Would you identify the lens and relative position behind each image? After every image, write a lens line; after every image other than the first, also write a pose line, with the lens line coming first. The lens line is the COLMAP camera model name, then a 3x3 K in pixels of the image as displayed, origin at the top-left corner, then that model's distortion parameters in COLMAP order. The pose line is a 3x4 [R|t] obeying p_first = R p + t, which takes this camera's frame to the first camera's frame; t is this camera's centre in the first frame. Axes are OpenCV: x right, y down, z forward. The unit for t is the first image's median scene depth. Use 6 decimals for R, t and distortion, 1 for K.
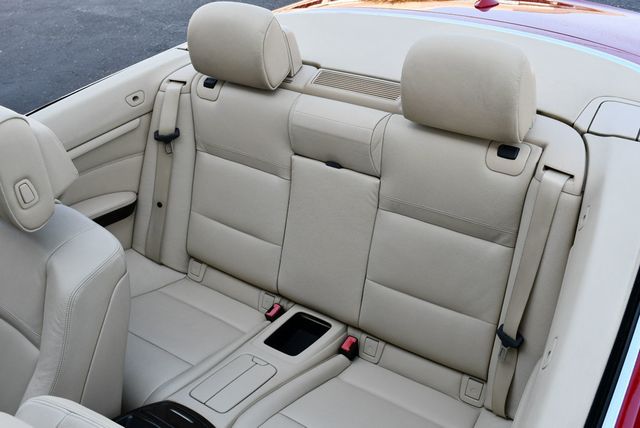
lens RADIAL K [[657.1, 0, 320.0], [0, 657.1, 214.0], [0, 0, 1]] dist [-0.075024, -0.005457]
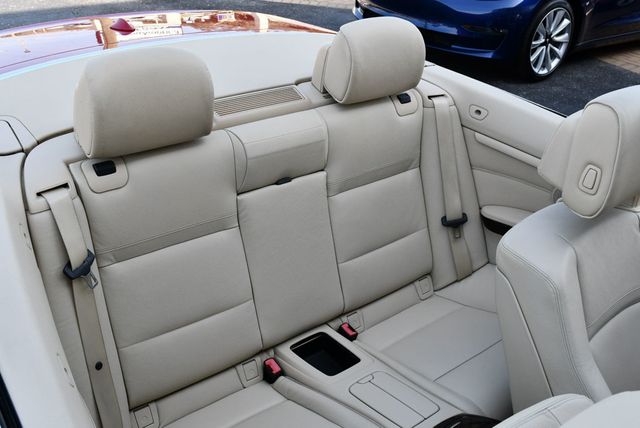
lens RADIAL K [[657.1, 0, 320.0], [0, 657.1, 214.0], [0, 0, 1]] dist [-0.075024, -0.005457]
pose [[0.270356, -0.401003, 0.875274, -0.825017], [0.453095, 0.855152, 0.251832, -0.249723], [-0.849478, 0.328498, 0.412888, 0.550285]]
